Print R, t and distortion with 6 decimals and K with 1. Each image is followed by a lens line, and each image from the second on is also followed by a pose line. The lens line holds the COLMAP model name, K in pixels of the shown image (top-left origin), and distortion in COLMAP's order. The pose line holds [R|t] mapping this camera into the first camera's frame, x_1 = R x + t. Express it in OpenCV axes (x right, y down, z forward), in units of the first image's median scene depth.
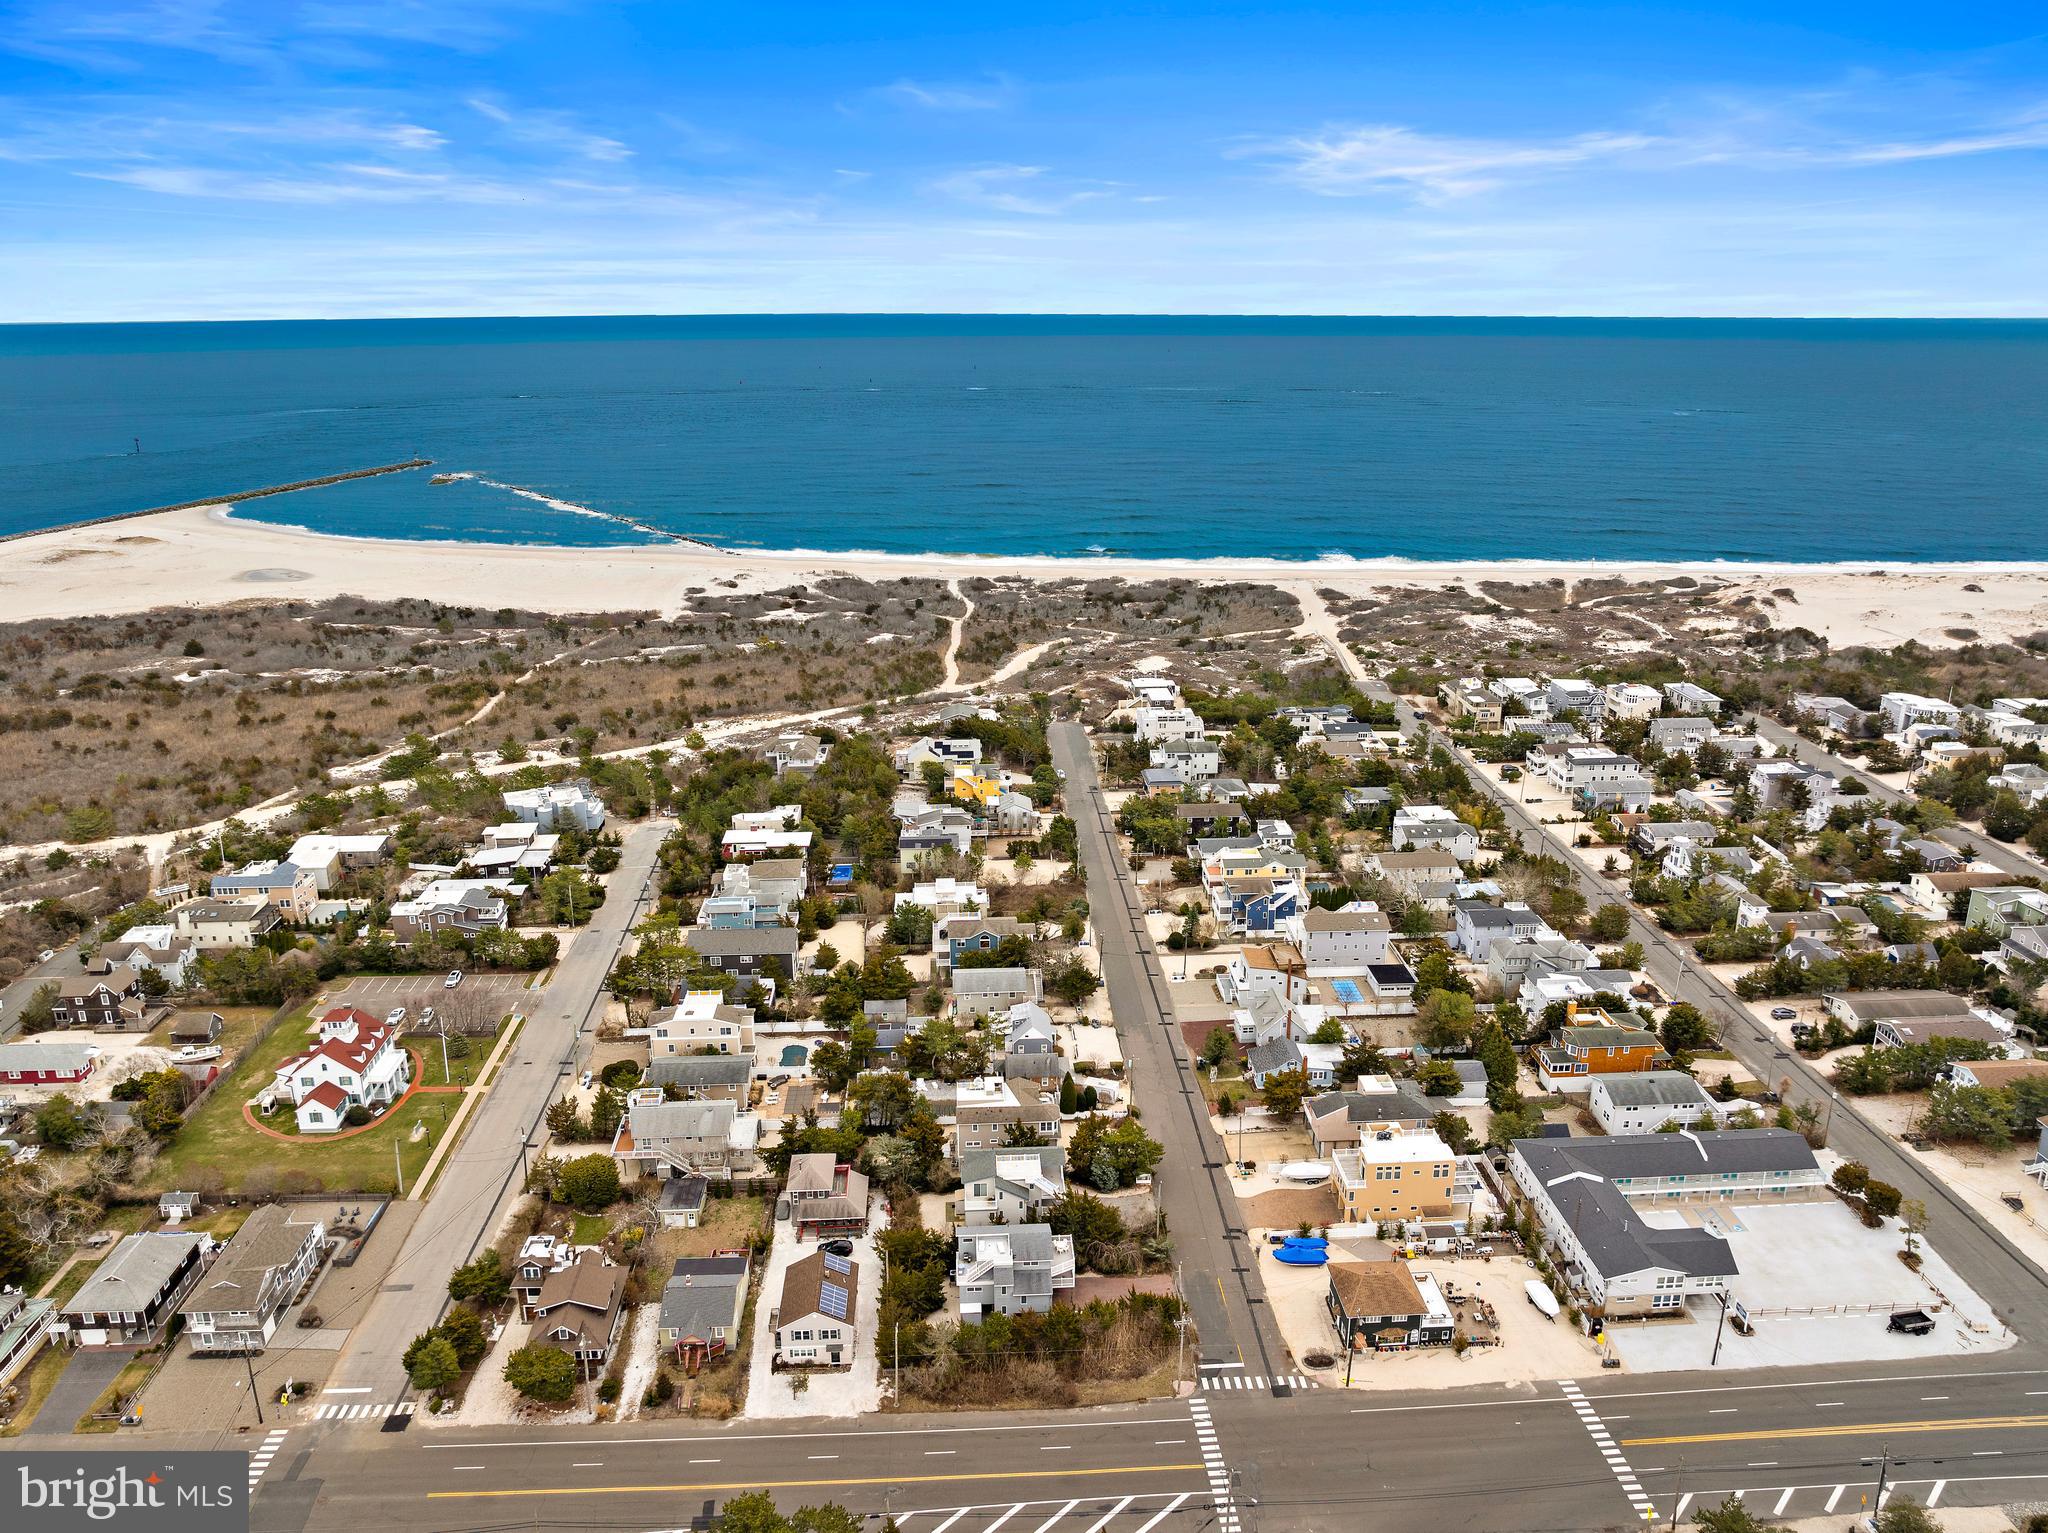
lens RADIAL K [[1461.3, 0, 1024.0], [0, 1461.3, 766.5], [0, 0, 1]] dist [-0.036517, -0.007000]
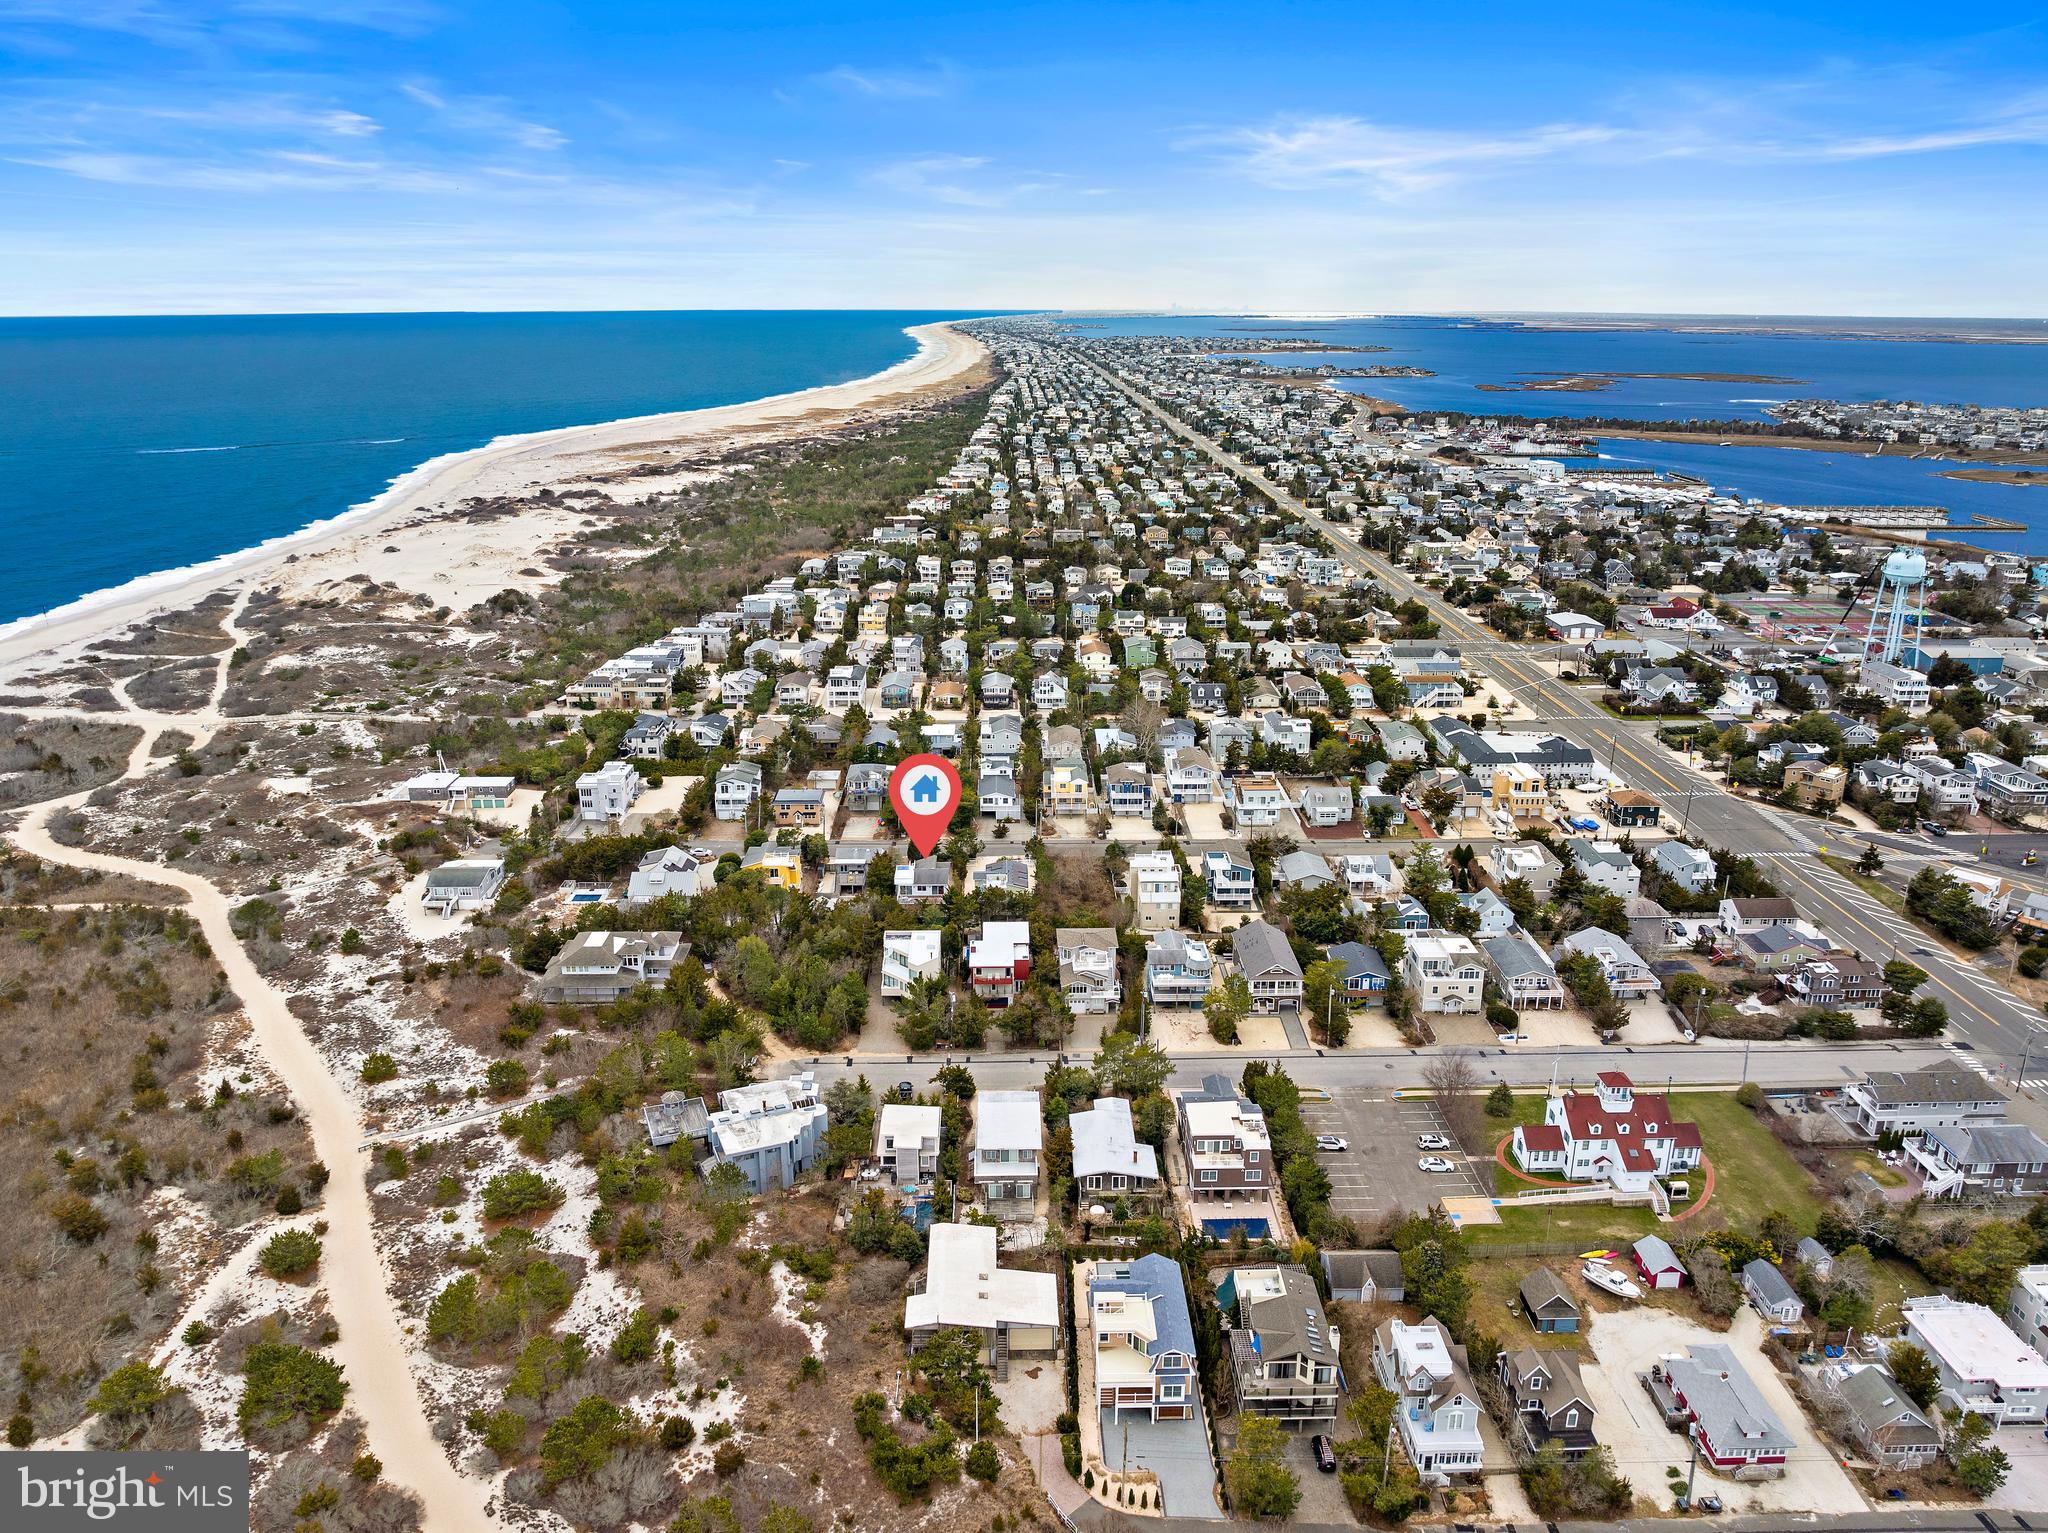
lens RADIAL K [[1474.7, 0, 1031.7], [0, 1474.7, 763.4], [0, 0, 1]] dist [-0.035684, -0.003931]
pose [[0.034110, -0.294408, 0.955071, -0.726237], [0.297688, 0.915243, 0.271499, -0.204873], [-0.954054, 0.275052, 0.118861, 0.661697]]
